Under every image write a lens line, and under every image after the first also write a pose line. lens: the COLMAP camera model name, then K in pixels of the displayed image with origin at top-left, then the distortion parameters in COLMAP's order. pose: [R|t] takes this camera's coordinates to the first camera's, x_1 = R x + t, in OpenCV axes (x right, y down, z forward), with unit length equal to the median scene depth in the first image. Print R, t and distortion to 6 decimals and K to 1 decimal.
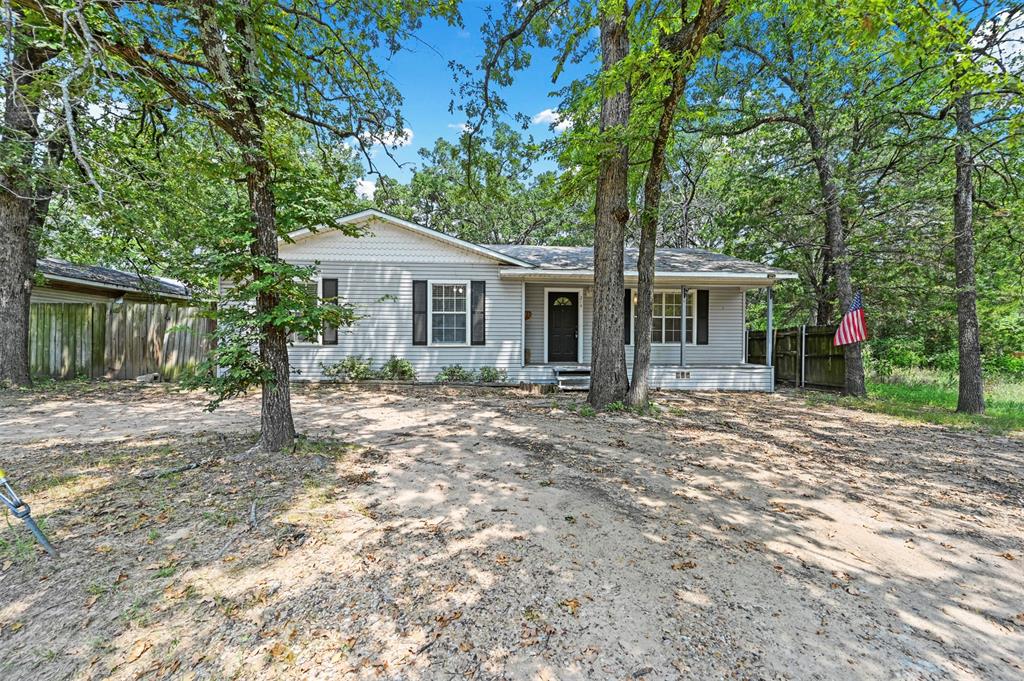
lens RADIAL K [[404.2, 0, 512.1], [0, 404.2, 339.6], [0, 0, 1]] dist [-0.001115, 0.001055]
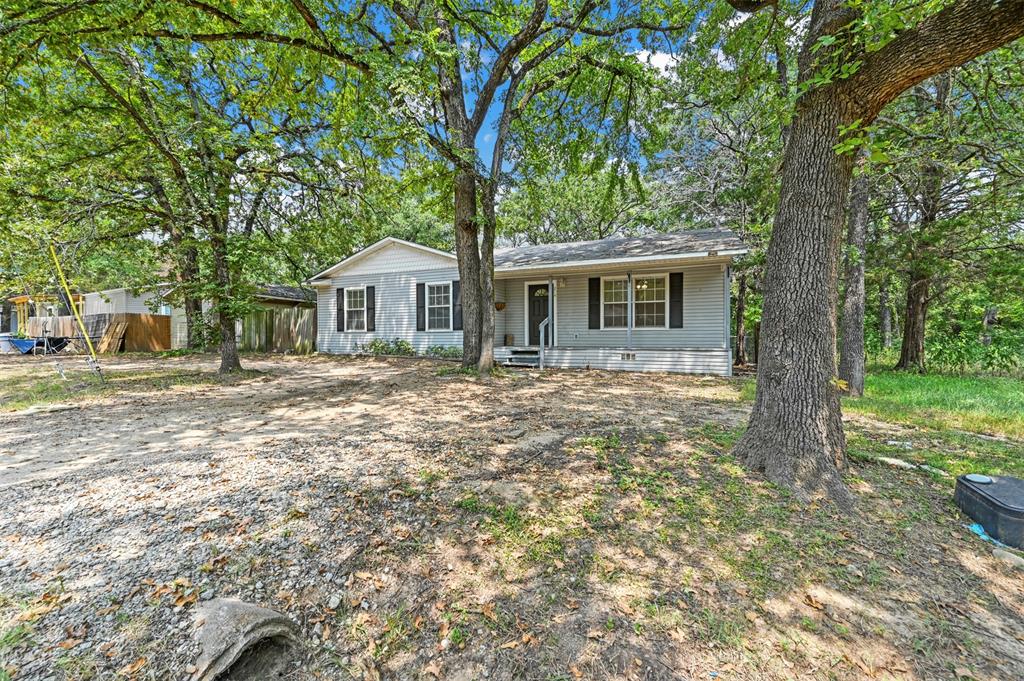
lens RADIAL K [[404.2, 0, 512.0], [0, 404.2, 341.3], [0, 0, 1]] dist [-0.001115, 0.001055]
pose [[0.887056, -0.001769, -0.461659, 0.670538], [0.006374, 0.999944, 0.008415, 0.039300], [0.461618, -0.010407, 0.887018, -0.071071]]
